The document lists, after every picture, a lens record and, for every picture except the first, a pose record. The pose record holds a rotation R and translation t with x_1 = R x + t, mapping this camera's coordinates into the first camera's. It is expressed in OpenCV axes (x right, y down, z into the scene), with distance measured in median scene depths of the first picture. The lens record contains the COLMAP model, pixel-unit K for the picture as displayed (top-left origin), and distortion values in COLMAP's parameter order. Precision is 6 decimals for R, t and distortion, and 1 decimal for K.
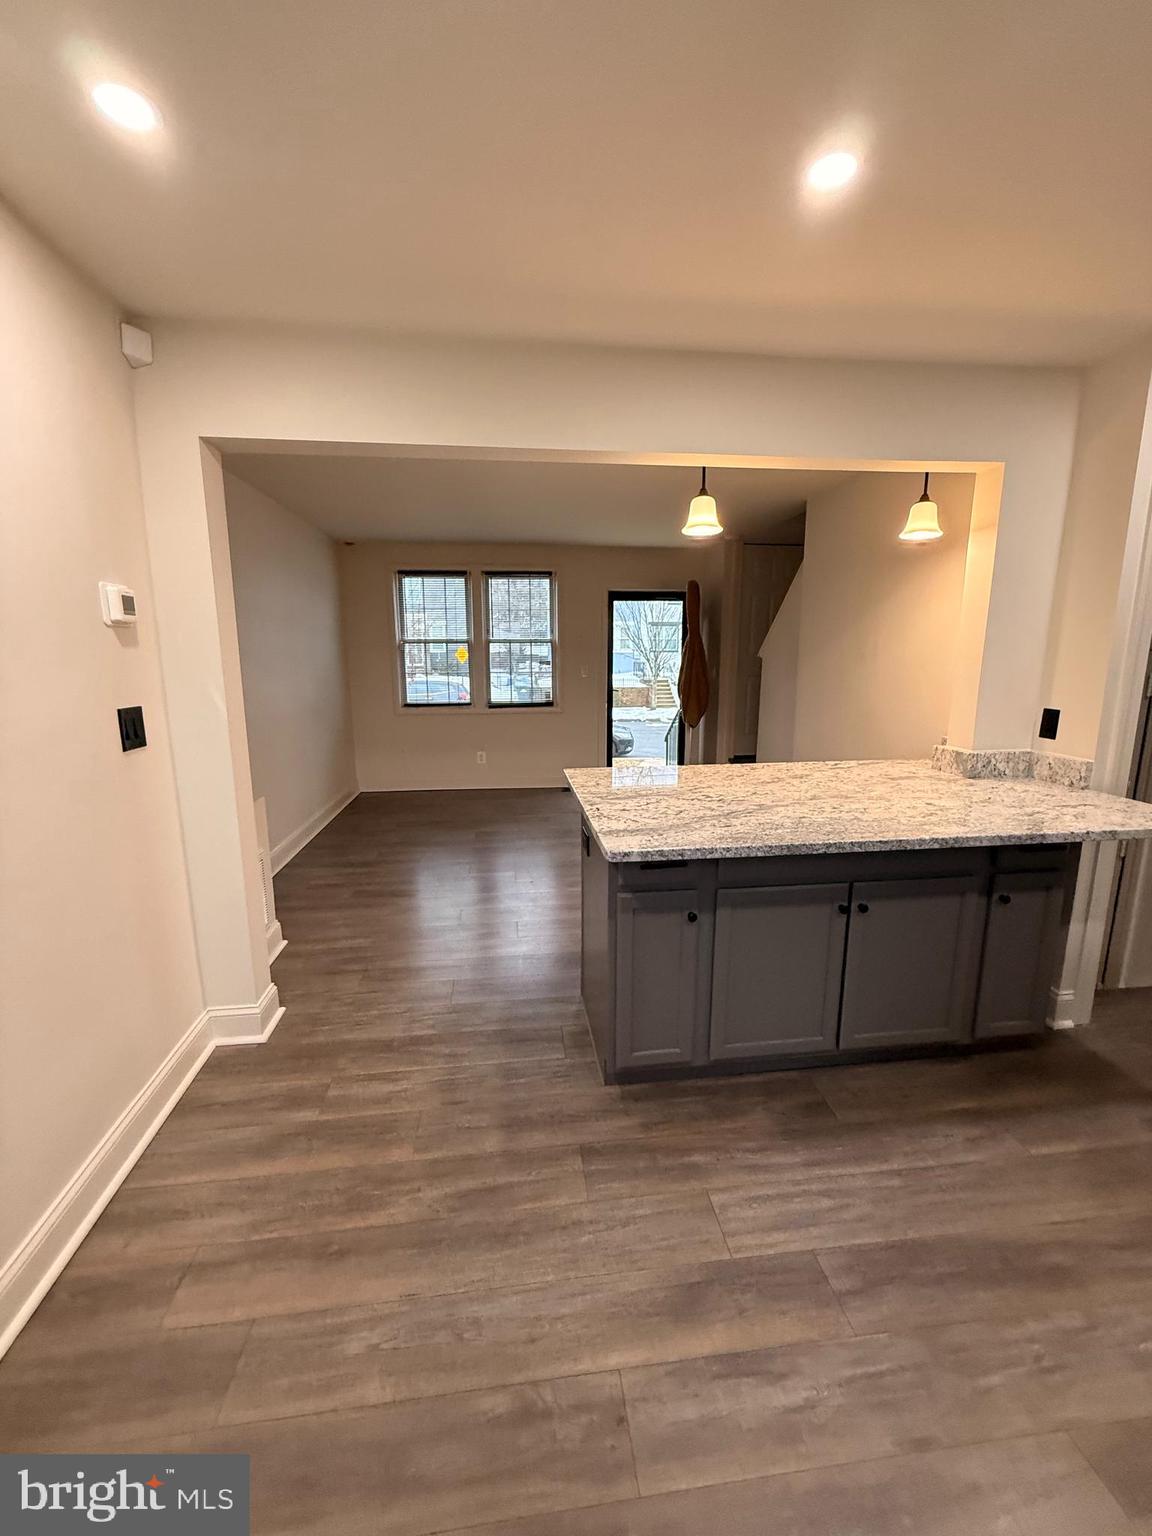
lens RADIAL K [[613.3, 0, 573.7], [0, 613.3, 764.9], [0, 0, 1]] dist [-0.000327, 0.000615]
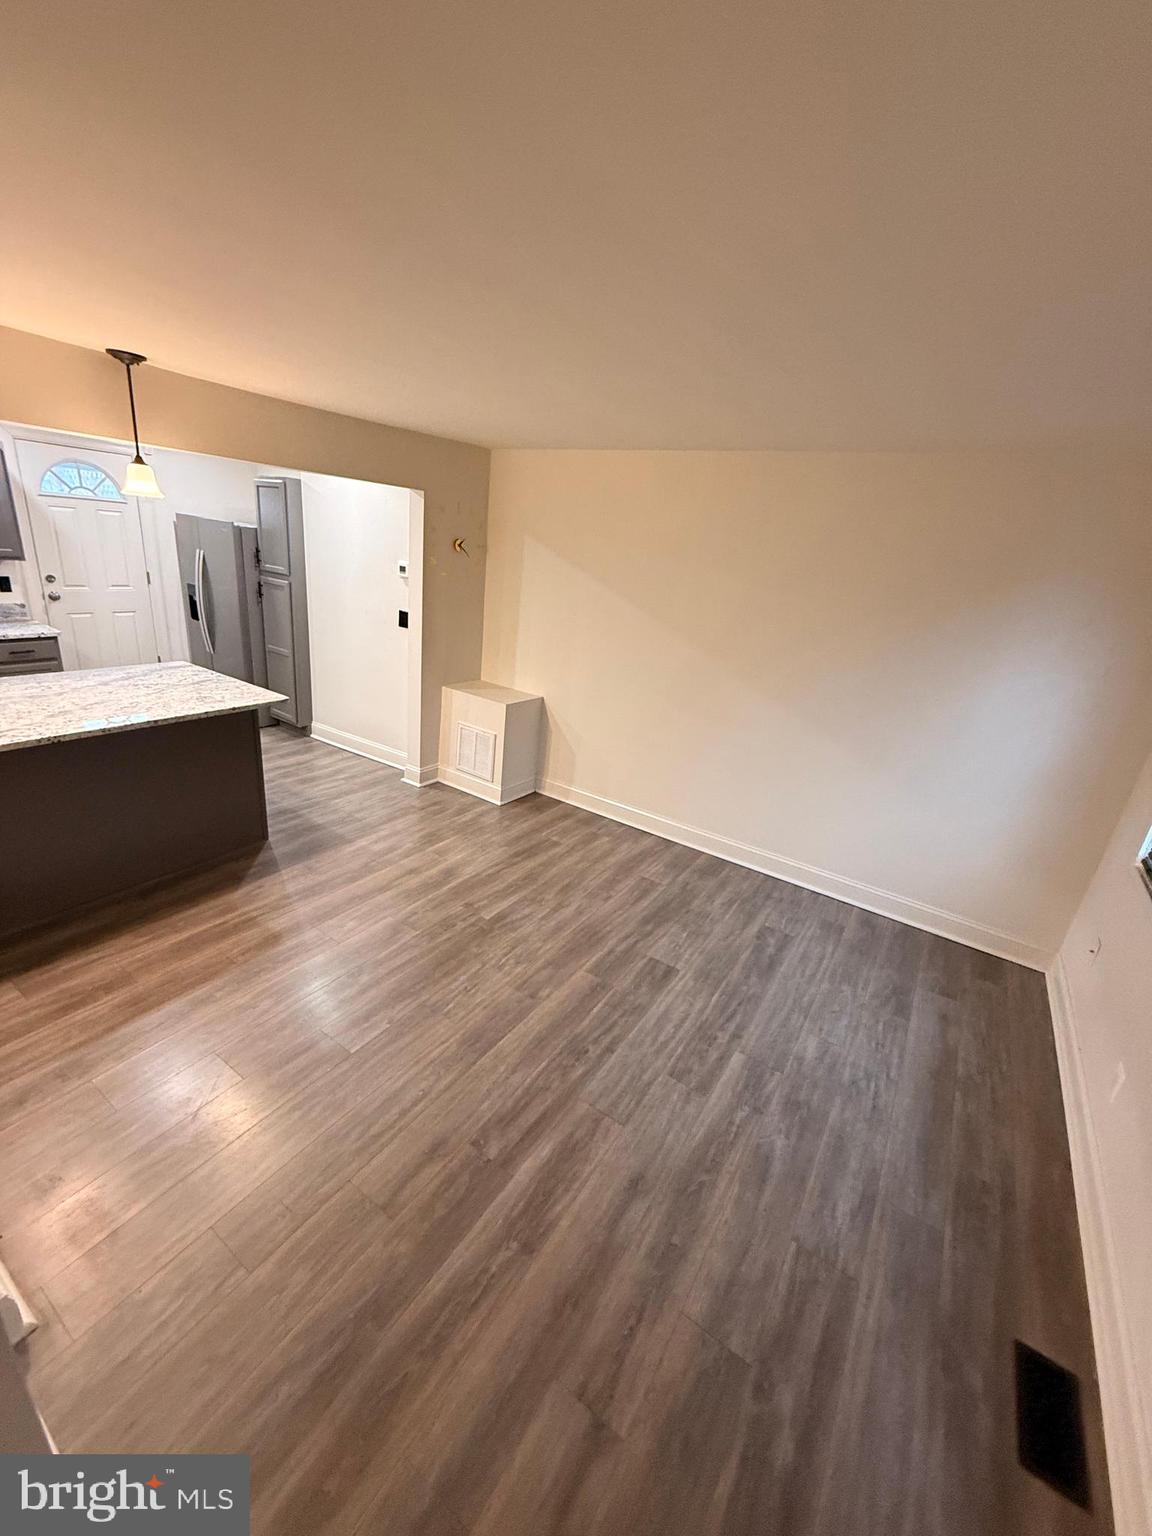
lens RADIAL K [[613.3, 0, 570.7], [0, 613.3, 766.0], [0, 0, 1]] dist [-0.000327, 0.000615]
pose [[-0.637699, 0.207051, -0.741937, 0.903460], [-0.232930, 0.866269, 0.441952, -0.877906], [0.734223, 0.454652, -0.504190, 3.303710]]
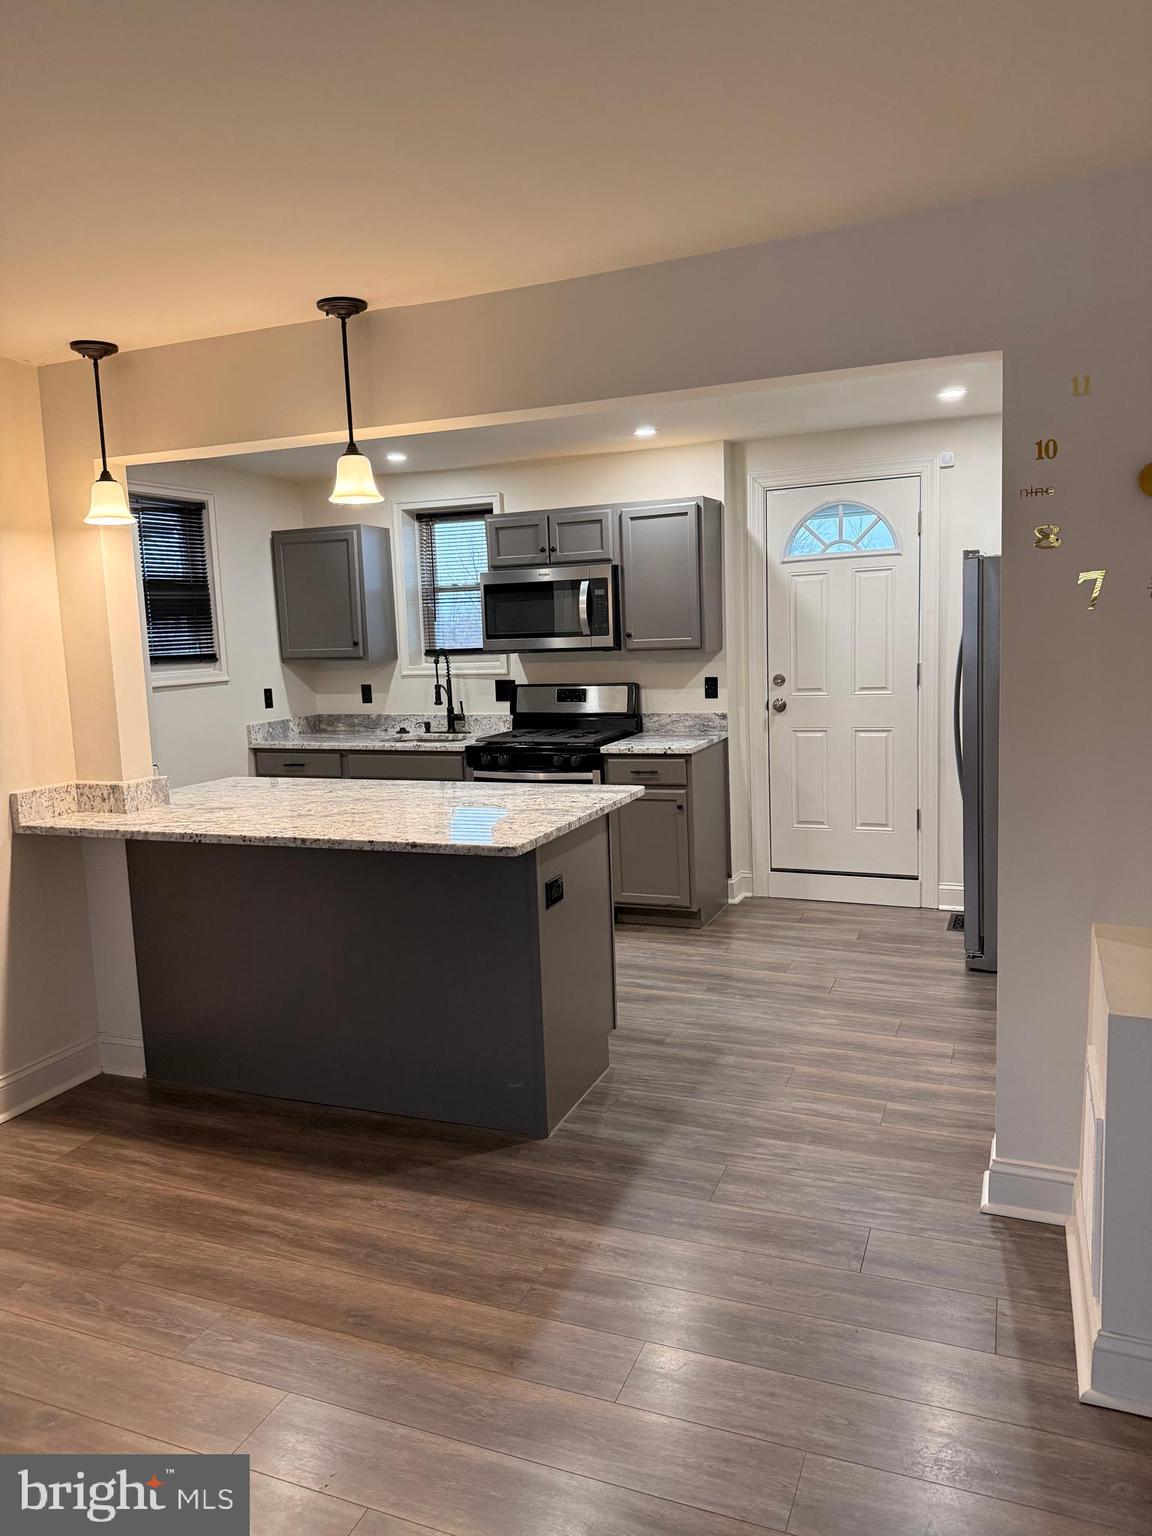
lens RADIAL K [[1065.0, 0, 575.3], [0, 1065.0, 763.0], [0, 0, 1]] dist [0.087384, -0.123065]
pose [[-0.877701, -0.022819, 0.478665, -0.905225], [0.125688, 0.952934, 0.275896, -0.564005], [-0.462432, 0.302317, -0.833523, 2.862161]]
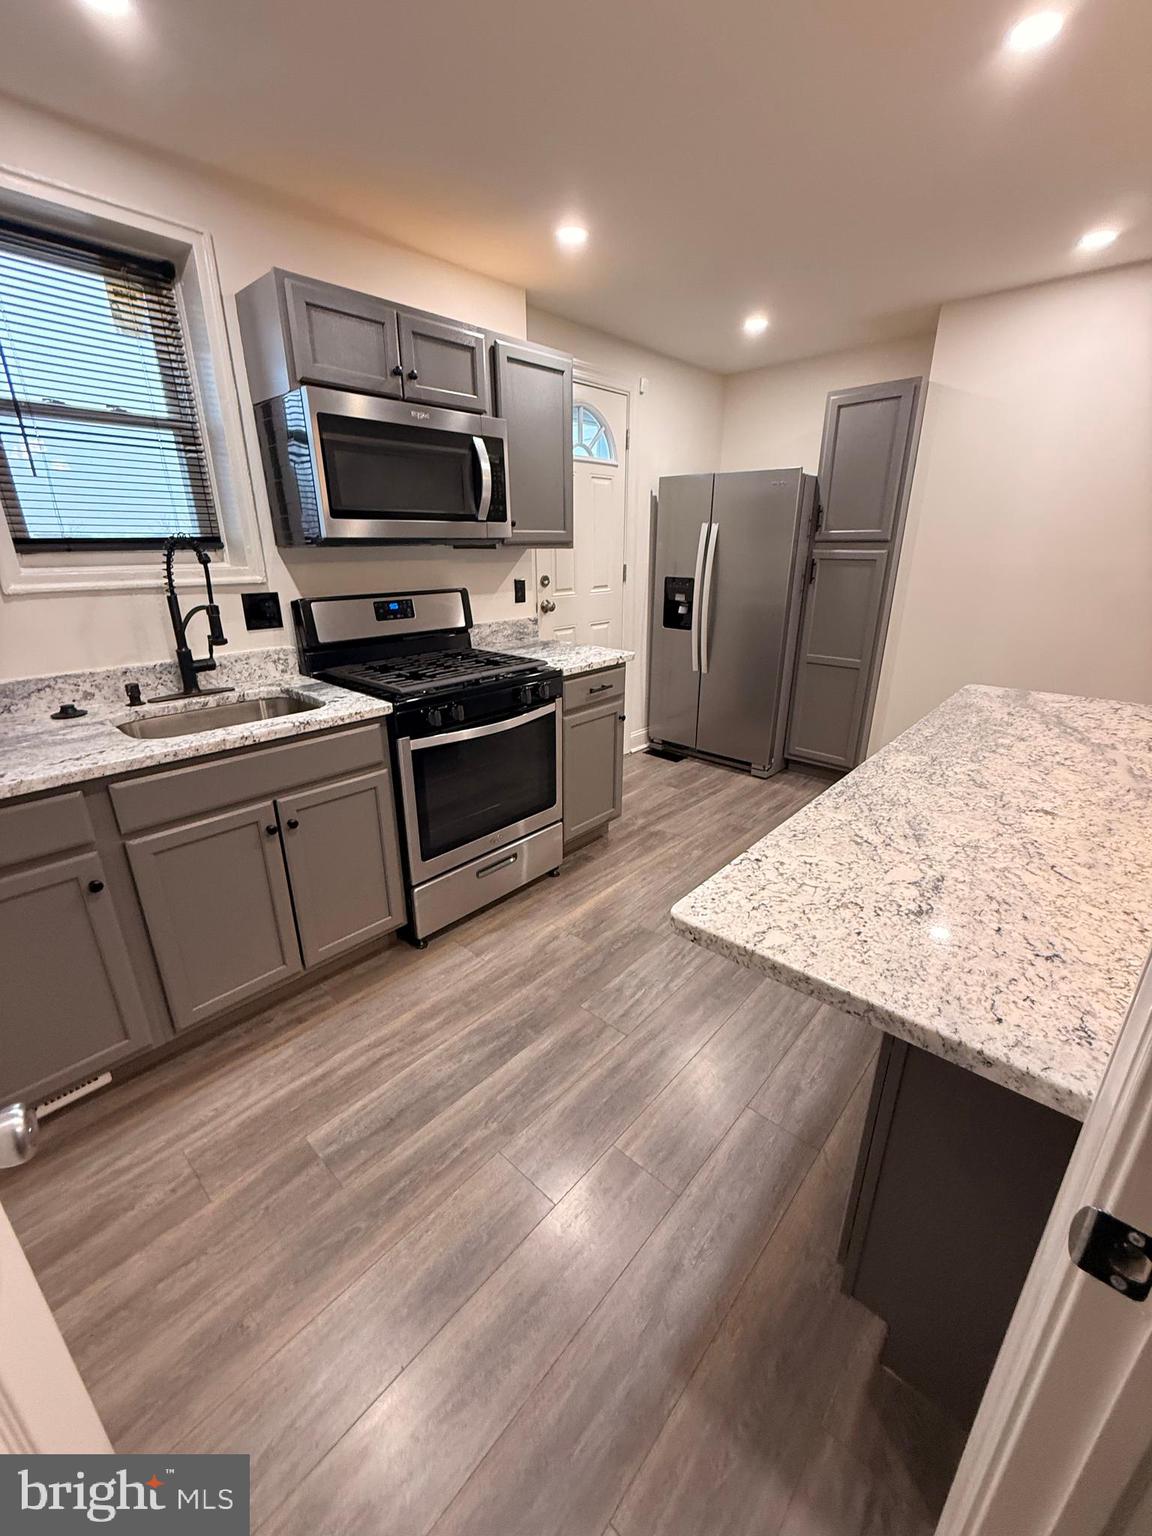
lens RADIAL K [[613.3, 0, 573.2], [0, 613.3, 763.4], [0, 0, 1]] dist [-0.000327, 0.000615]
pose [[-0.751001, 0.232112, -0.618160, 1.440938], [-0.109505, 0.879434, 0.463255, -0.214457], [0.651158, 0.415597, -0.635038, 1.243913]]
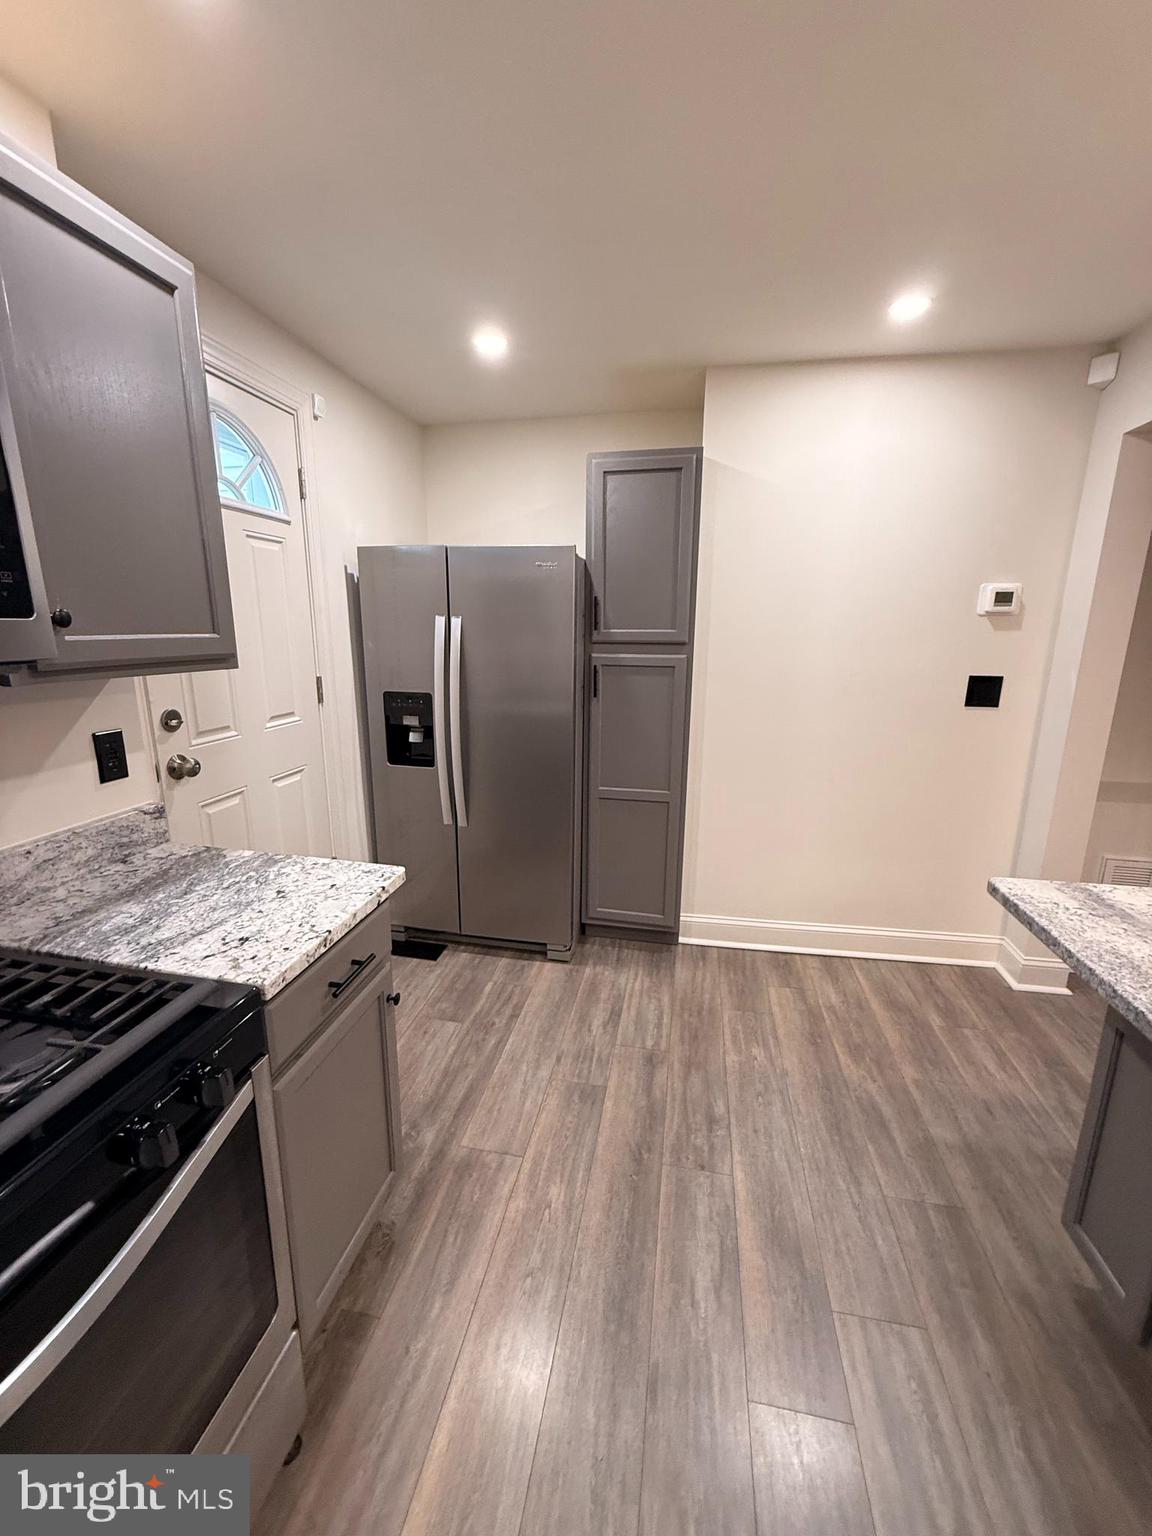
lens RADIAL K [[613.3, 0, 573.8], [0, 613.3, 764.3], [0, 0, 1]] dist [-0.000327, 0.000615]
pose [[-0.299920, 0.213945, -0.929664, 0.907851], [-0.174173, 0.945866, 0.273863, -0.130343], [0.937930, 0.244060, -0.246421, 0.574876]]
